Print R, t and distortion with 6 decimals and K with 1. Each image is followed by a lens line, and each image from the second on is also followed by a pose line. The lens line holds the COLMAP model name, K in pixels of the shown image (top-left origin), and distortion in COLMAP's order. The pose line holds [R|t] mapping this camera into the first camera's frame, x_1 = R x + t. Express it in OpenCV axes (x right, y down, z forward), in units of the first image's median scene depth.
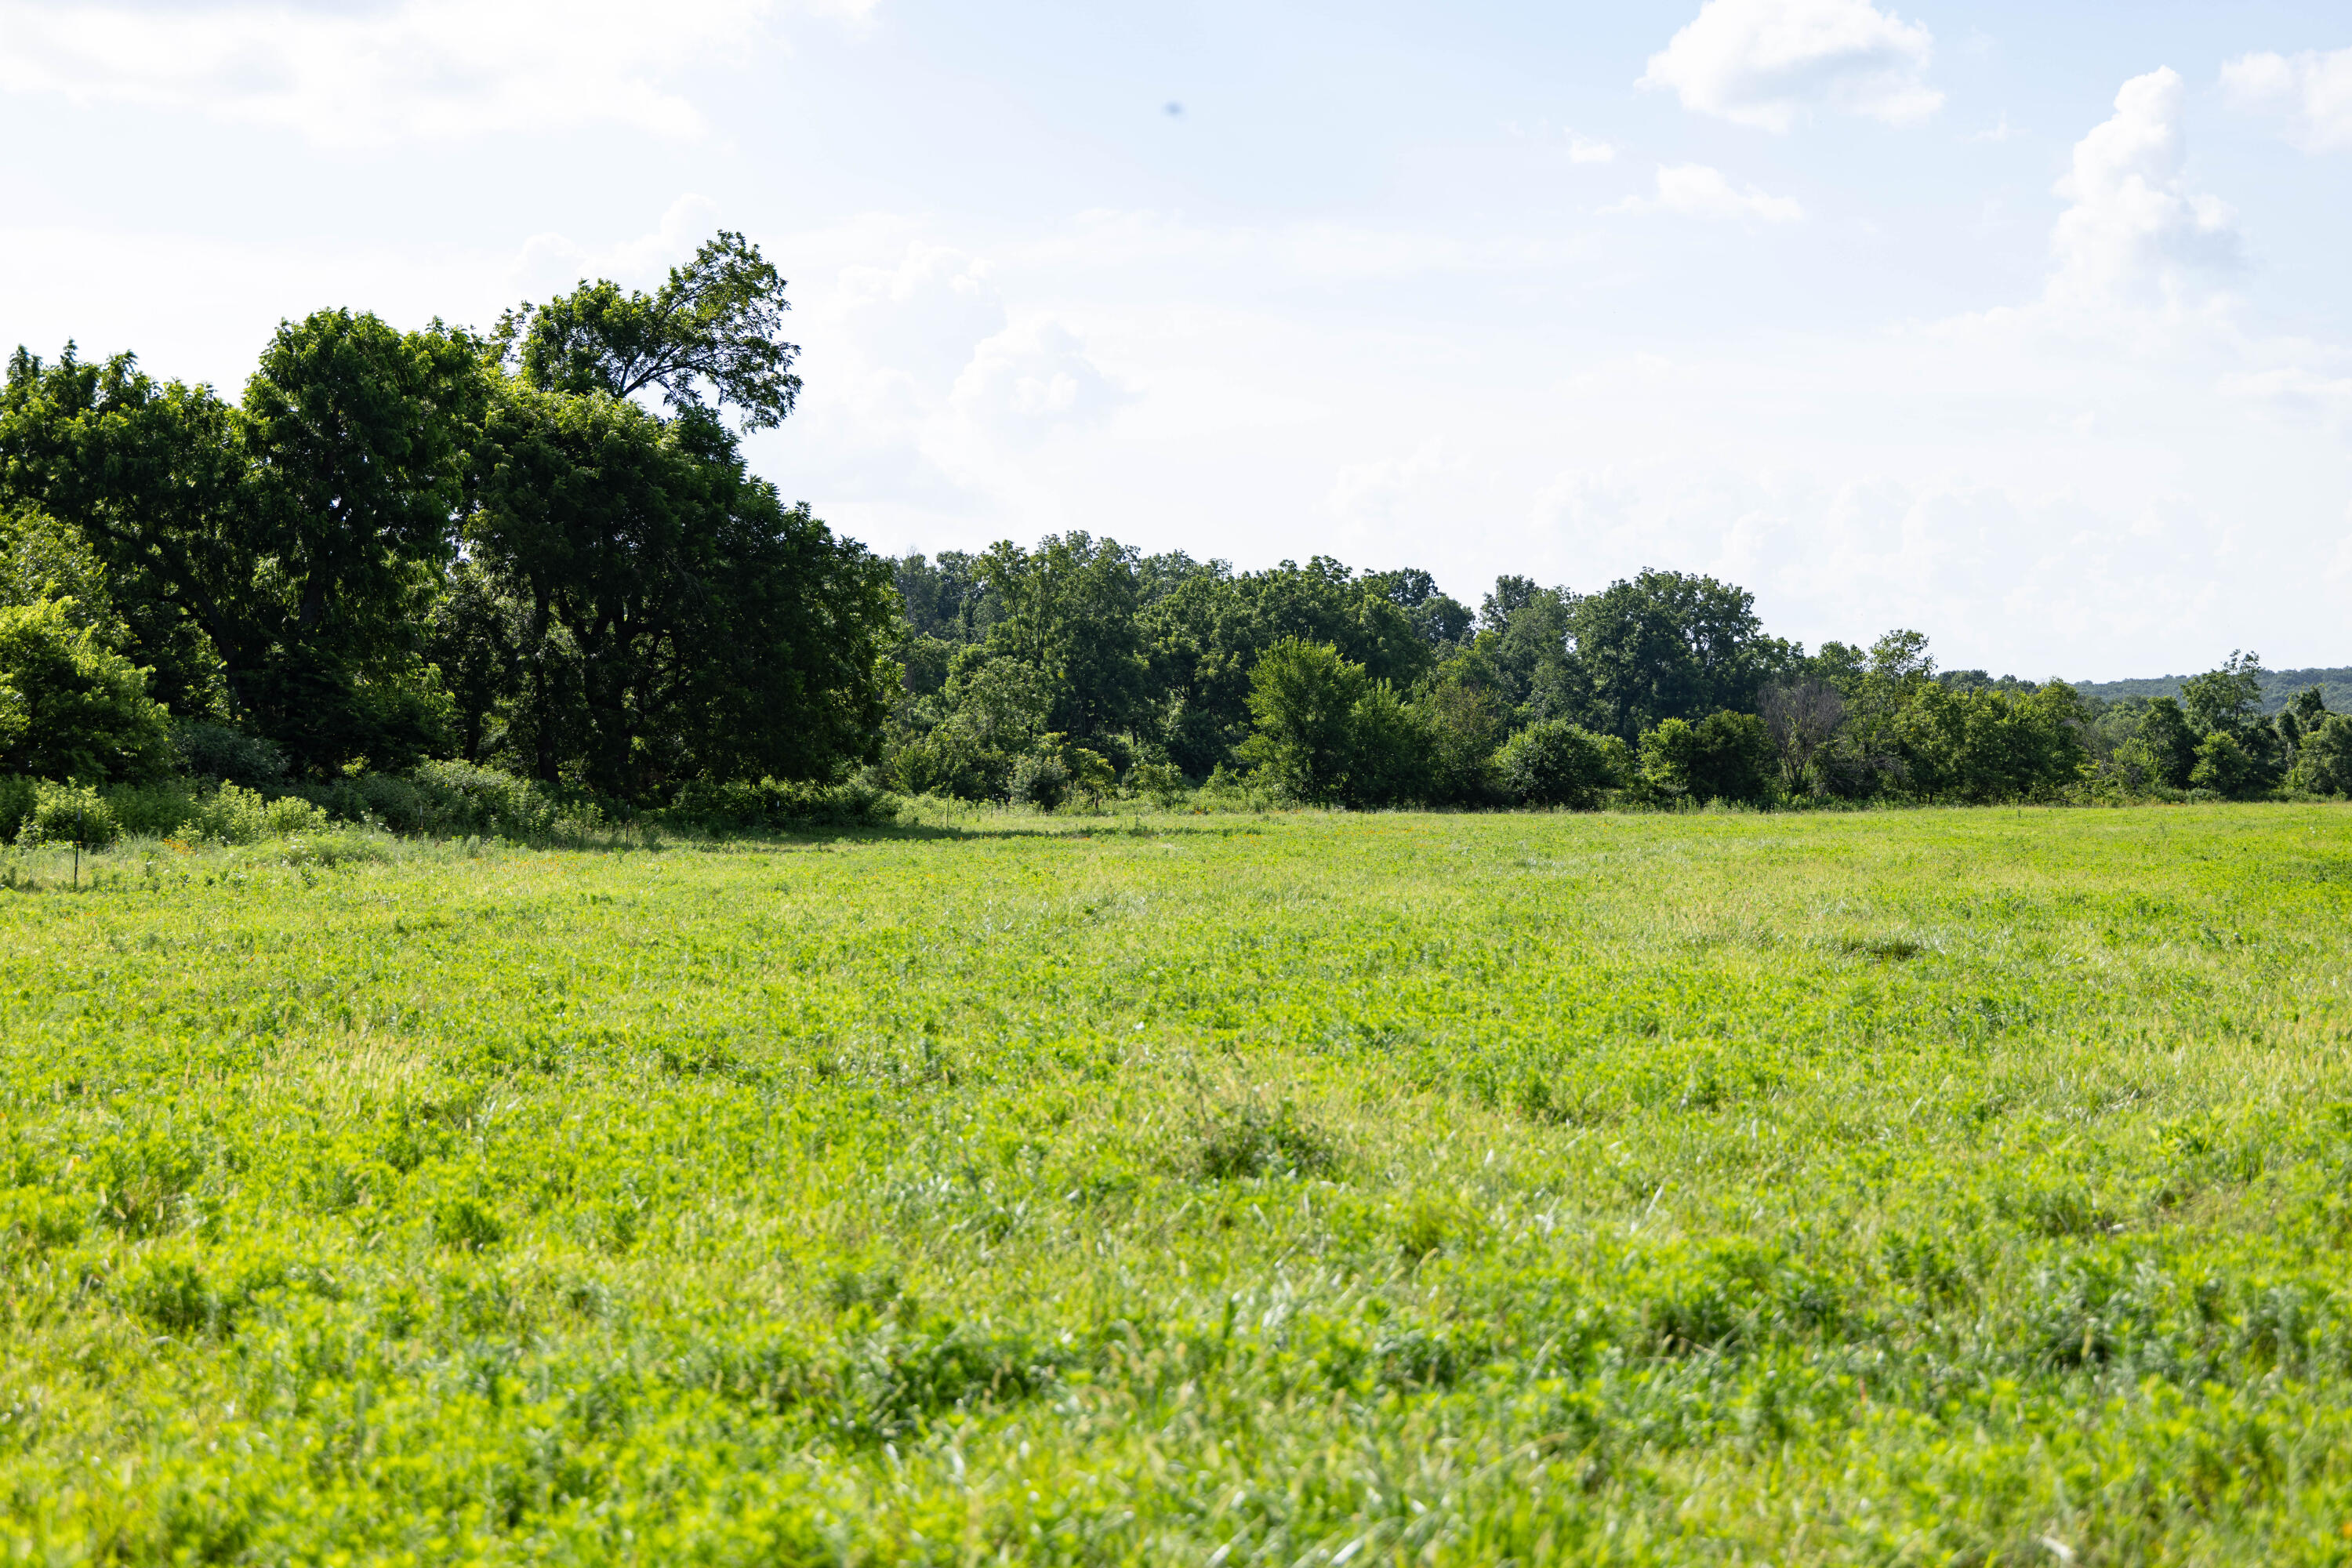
lens RADIAL K [[4076.0, 0, 1176.9], [0, 4076.0, 782.3], [0, 0, 1]] dist [0.009282, 0.000000]
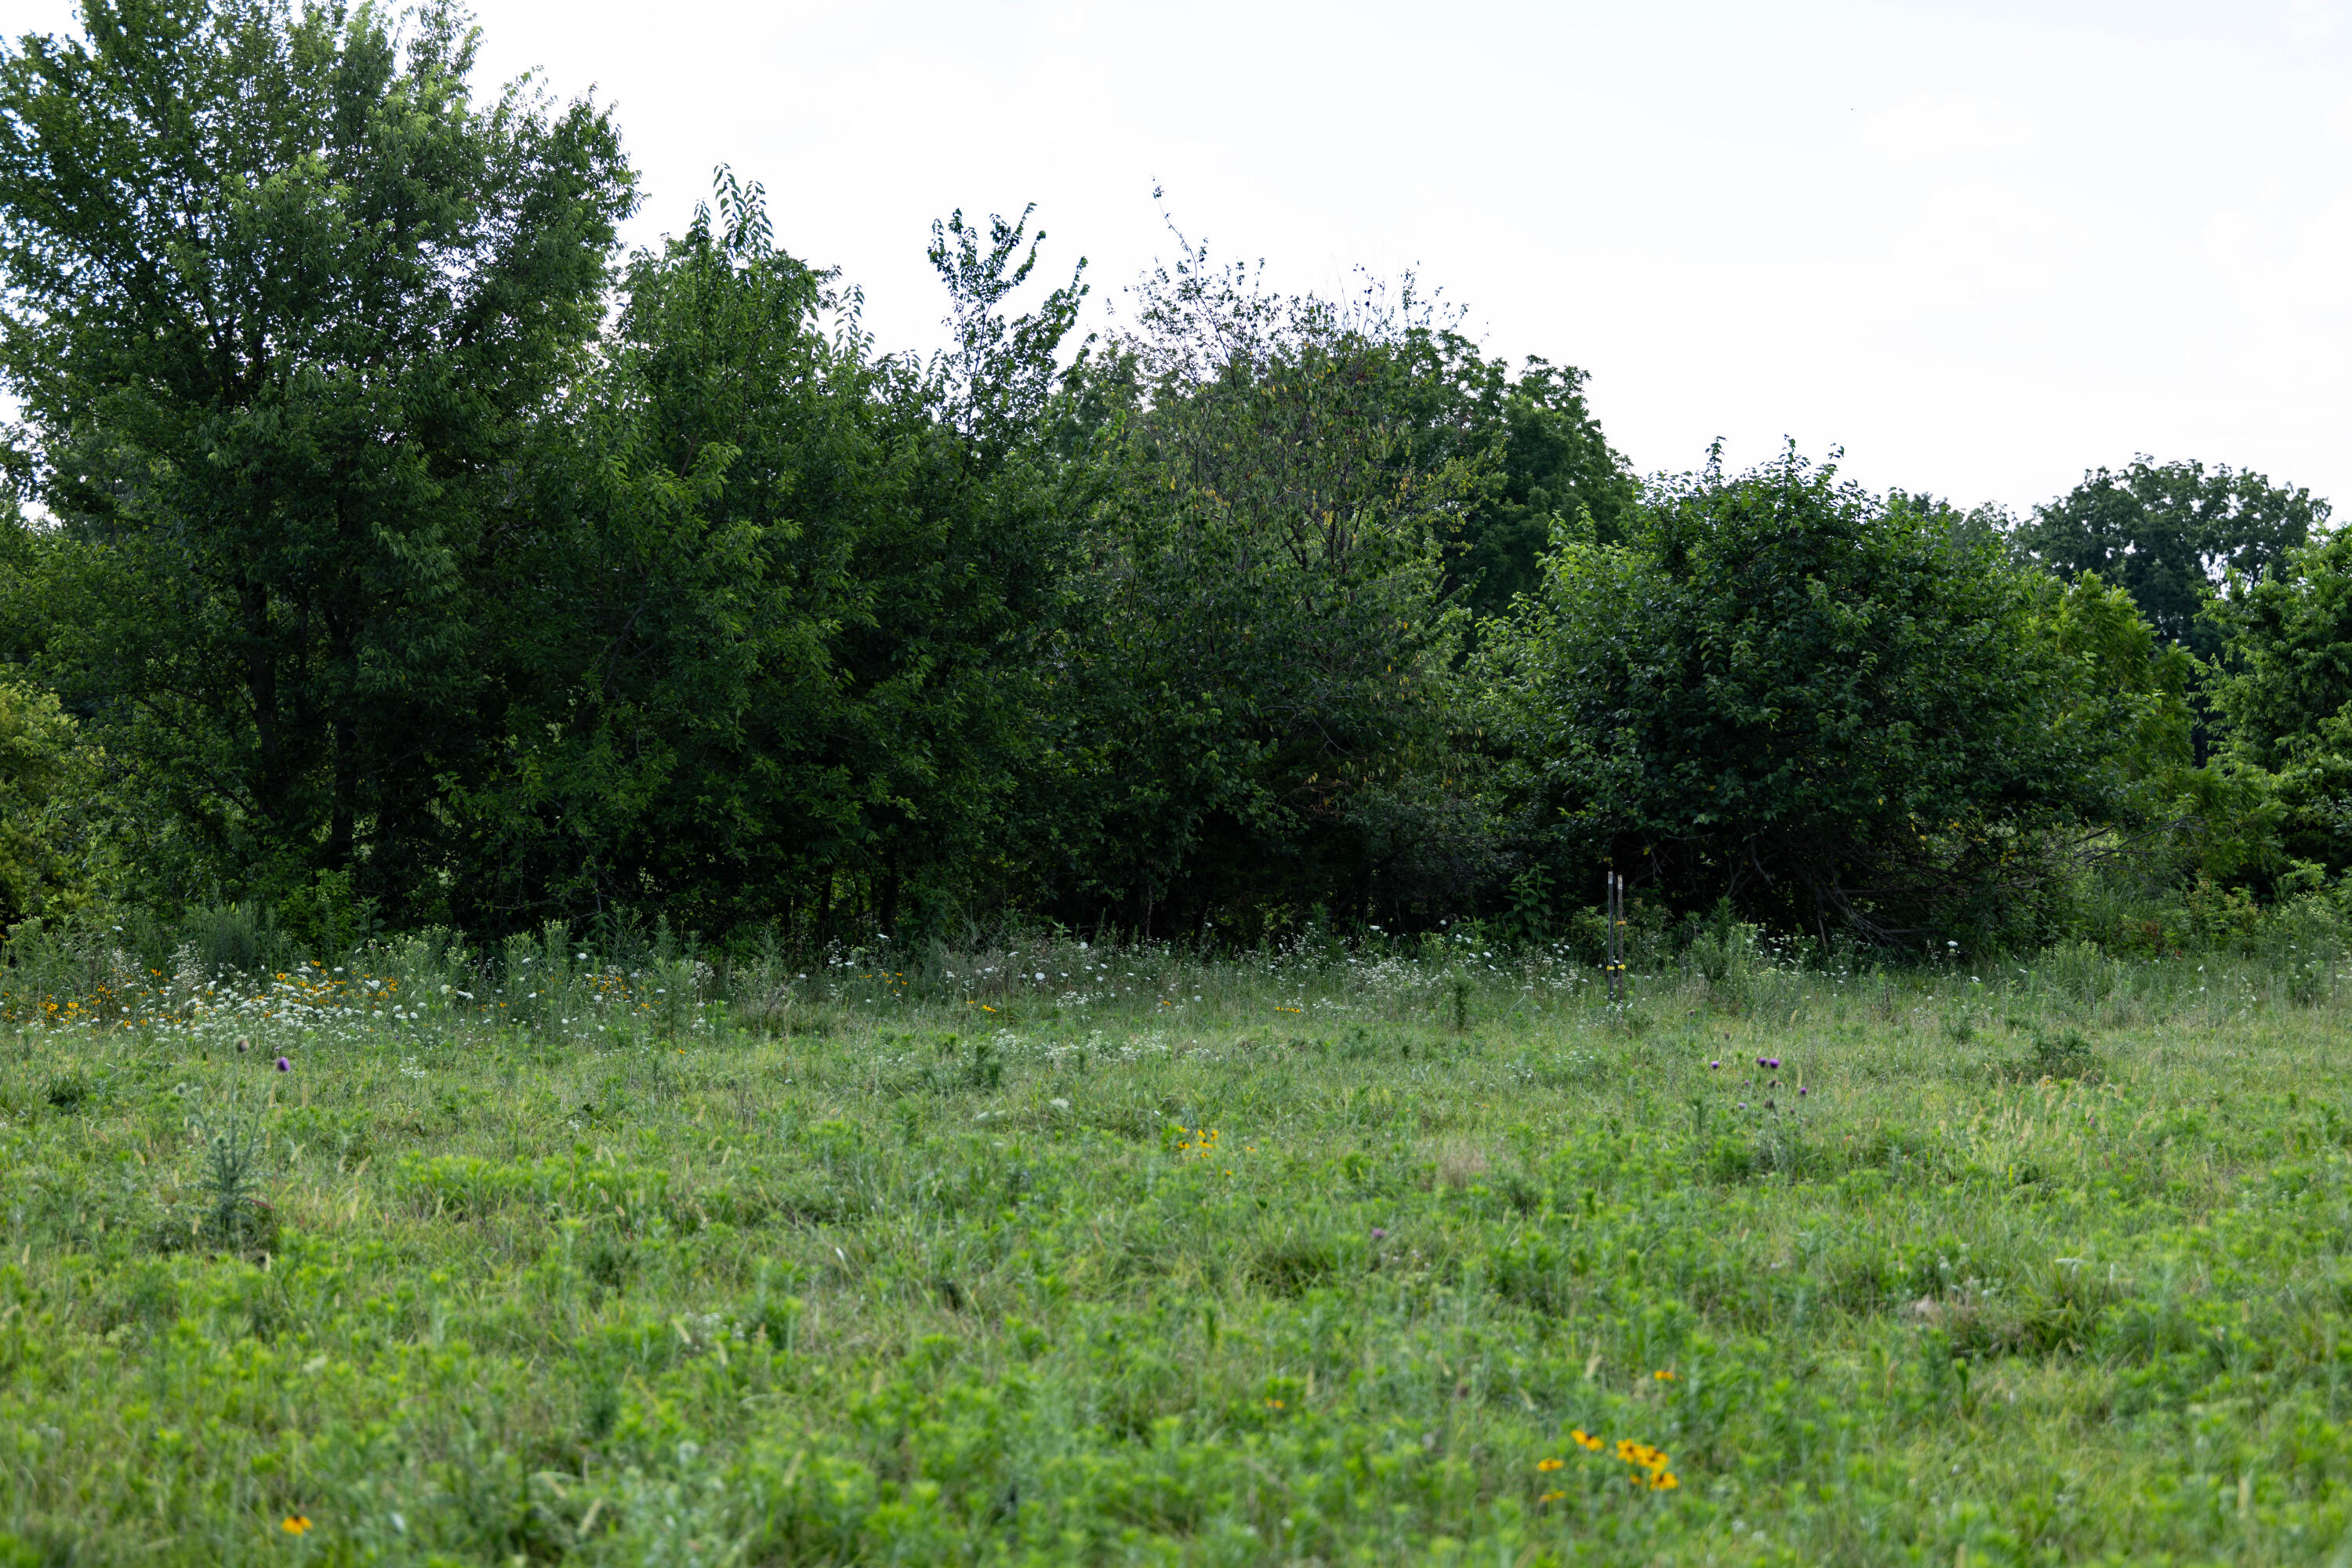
lens RADIAL K [[4082.9, 0, 1174.5], [0, 4082.9, 786.8], [0, 0, 1]] dist [-0.018800, 0.000000]
pose [[0.993711, -0.000354, -0.111973, 0.044188], [-0.000949, 0.999932, -0.011587, 0.000936], [0.111969, 0.011621, 0.993644, 0.413655]]
